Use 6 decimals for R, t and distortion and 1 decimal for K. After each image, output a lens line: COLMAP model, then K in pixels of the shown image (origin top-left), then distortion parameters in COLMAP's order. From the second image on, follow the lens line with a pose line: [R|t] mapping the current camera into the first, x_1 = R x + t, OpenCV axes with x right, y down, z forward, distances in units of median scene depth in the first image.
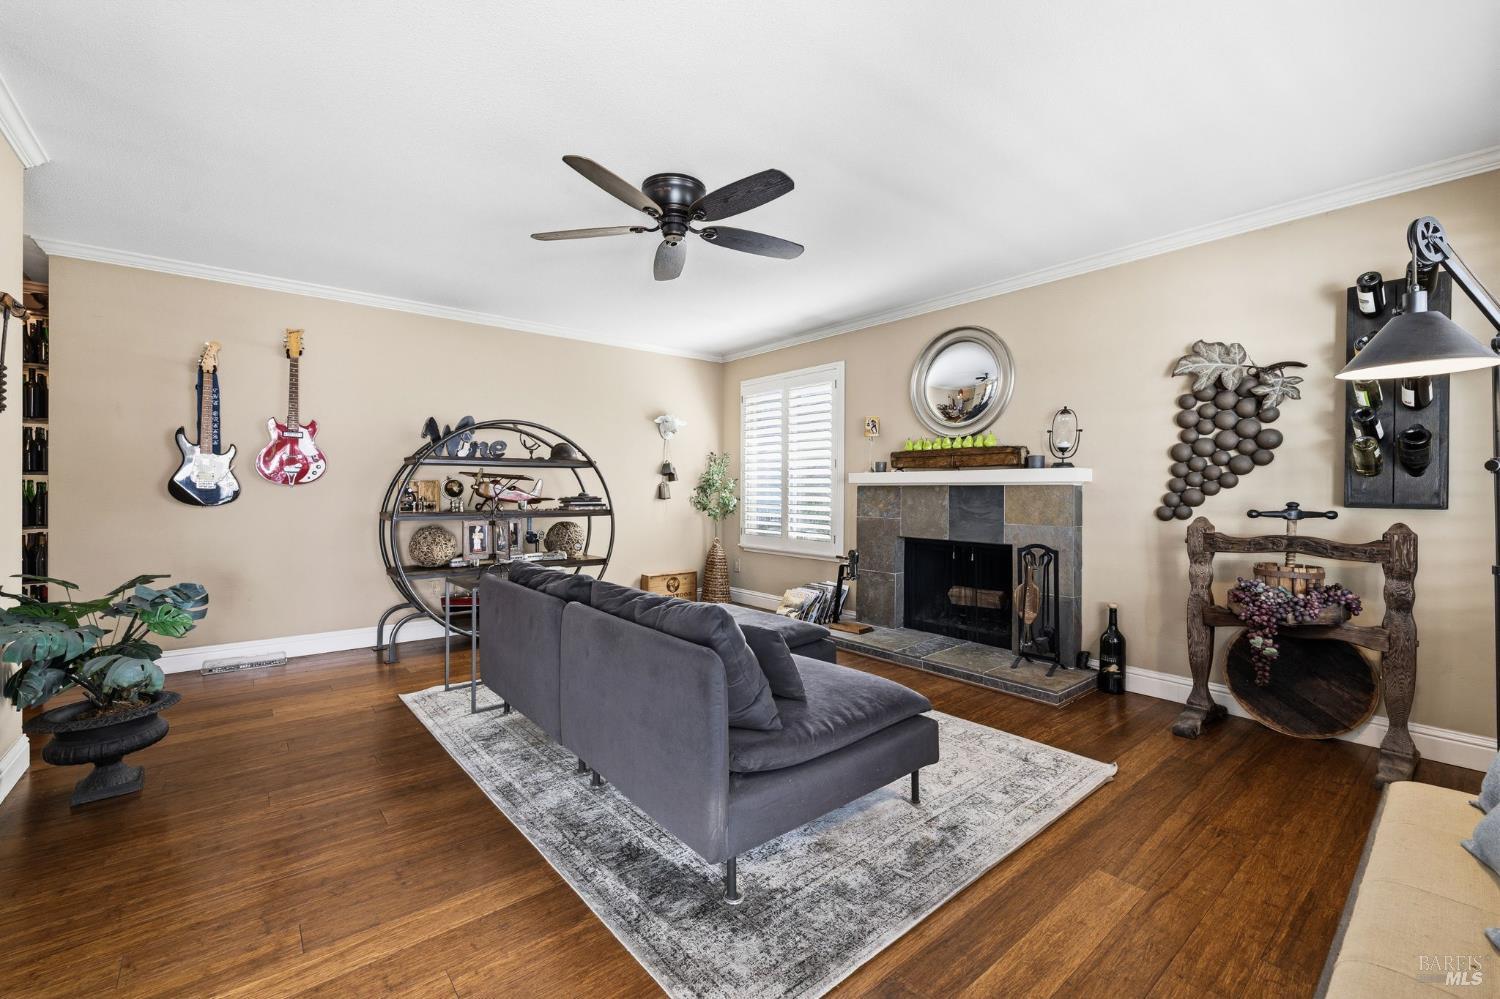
lens RADIAL K [[627.8, 0, 747.8], [0, 627.8, 488.6], [0, 0, 1]] dist [-0.001705, 0.000169]
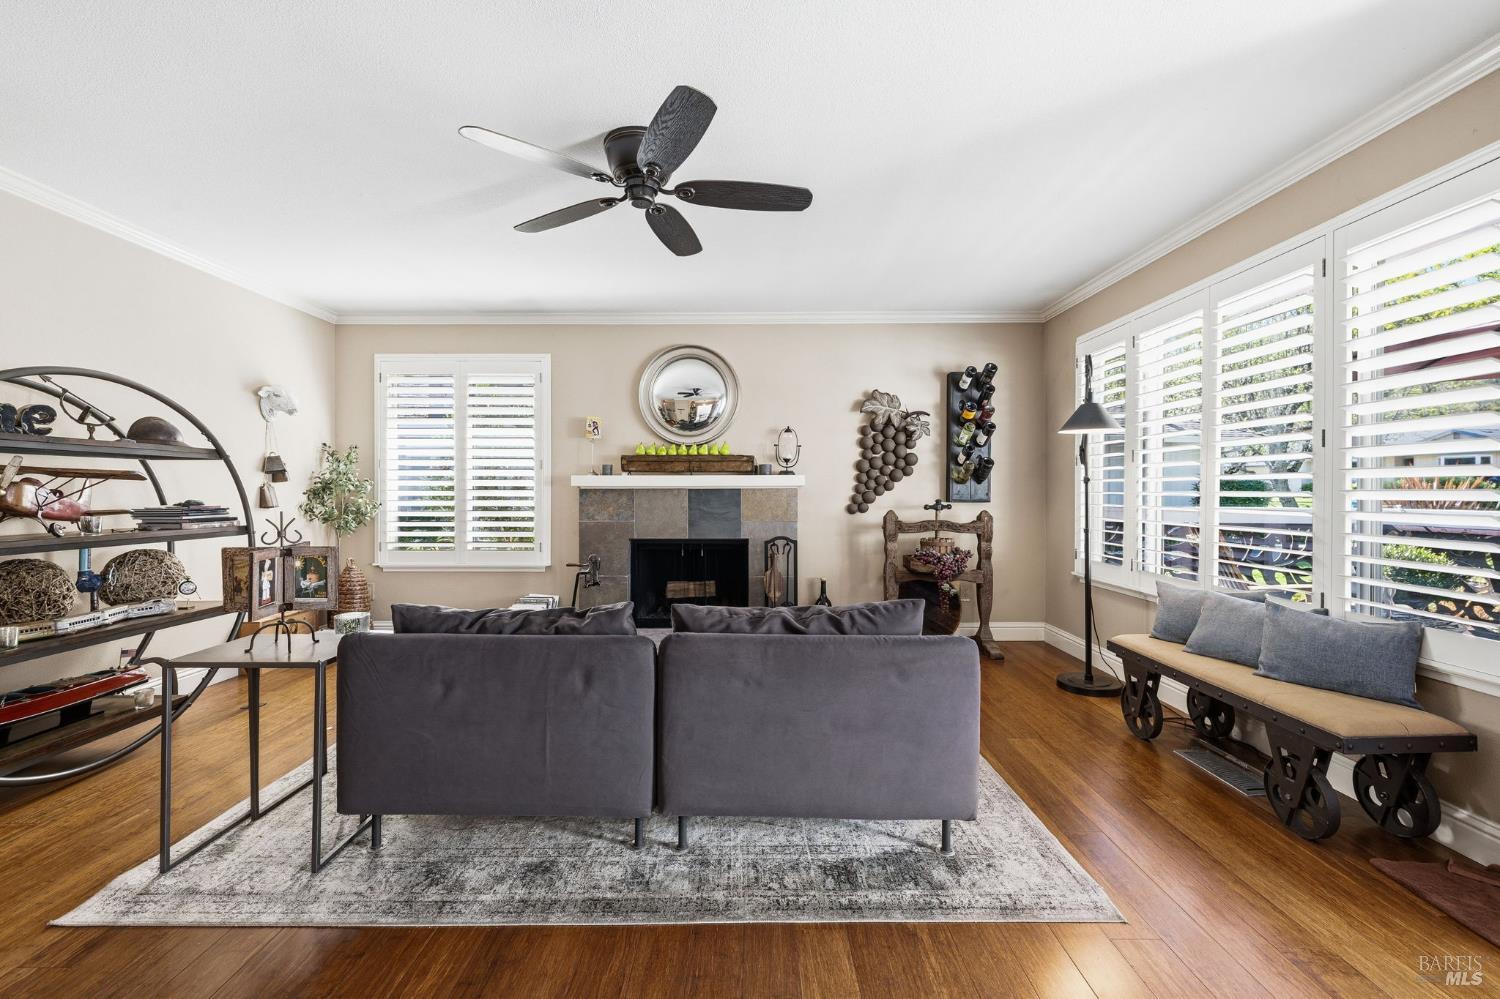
lens RADIAL K [[627.8, 0, 744.5], [0, 627.8, 495.5], [0, 0, 1]] dist [-0.001705, 0.000169]
pose [[0.642651, -0.008778, 0.766109, -0.488391], [0.002225, 0.999952, 0.009591, -0.003495], [-0.766156, -0.004459, 0.642640, 0.236824]]
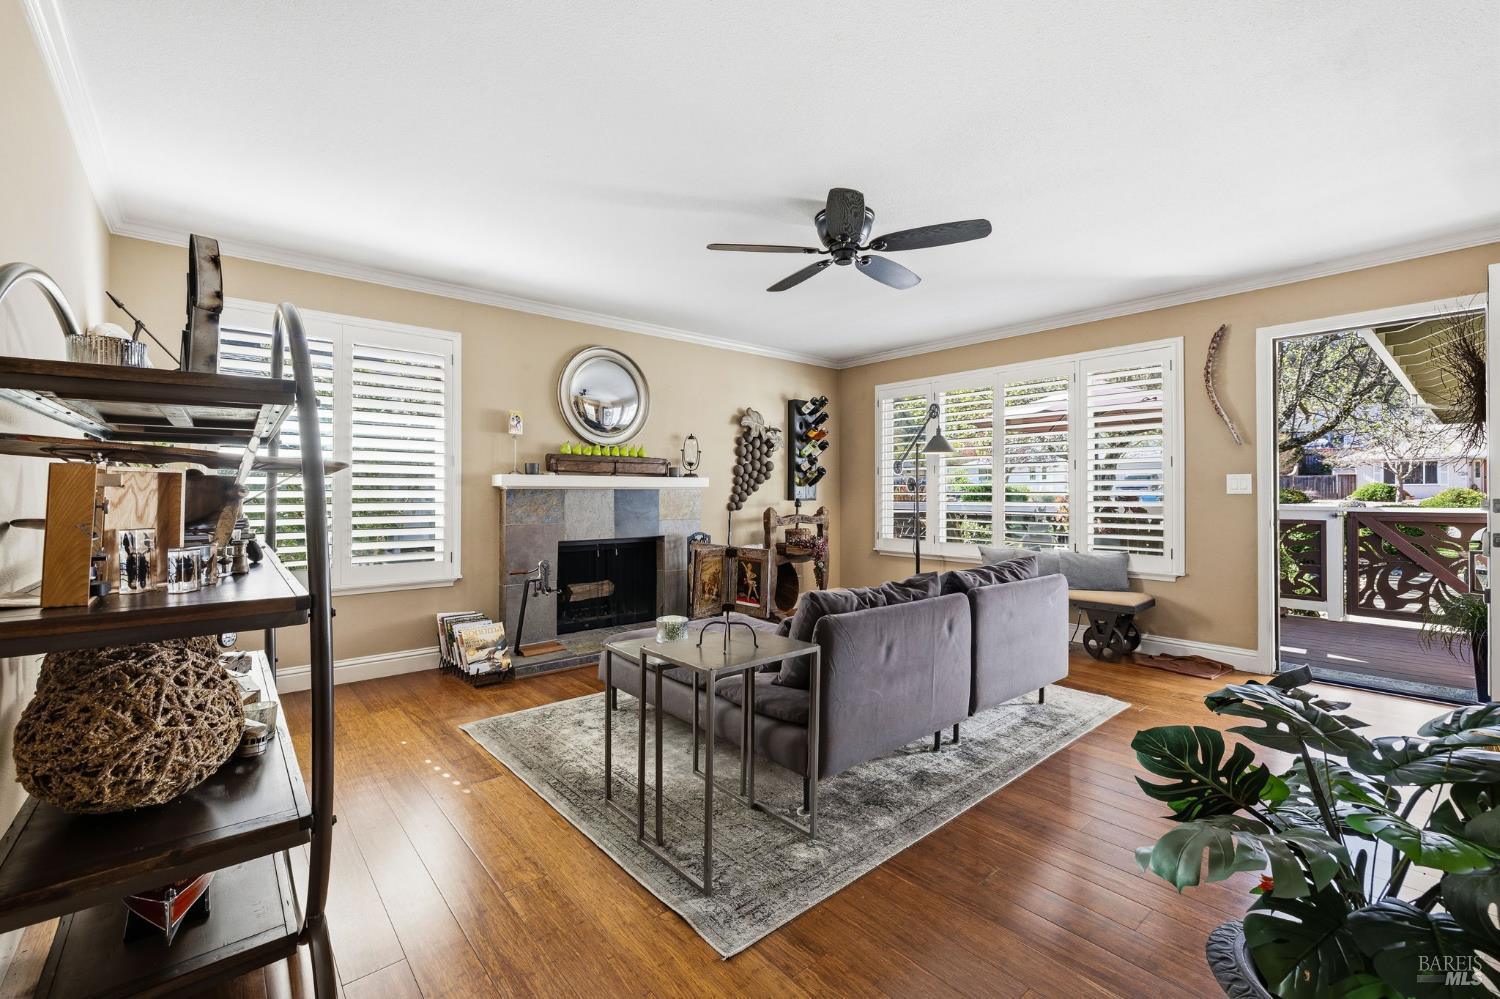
lens RADIAL K [[627.8, 0, 740.5], [0, 627.8, 488.9], [0, 0, 1]] dist [-0.001705, 0.000169]
pose [[-0.007016, 0.001030, 0.999975, -0.850238], [-0.001406, 0.999998, -0.001040, -0.005090], [-0.999974, -0.001413, -0.007014, 0.841172]]
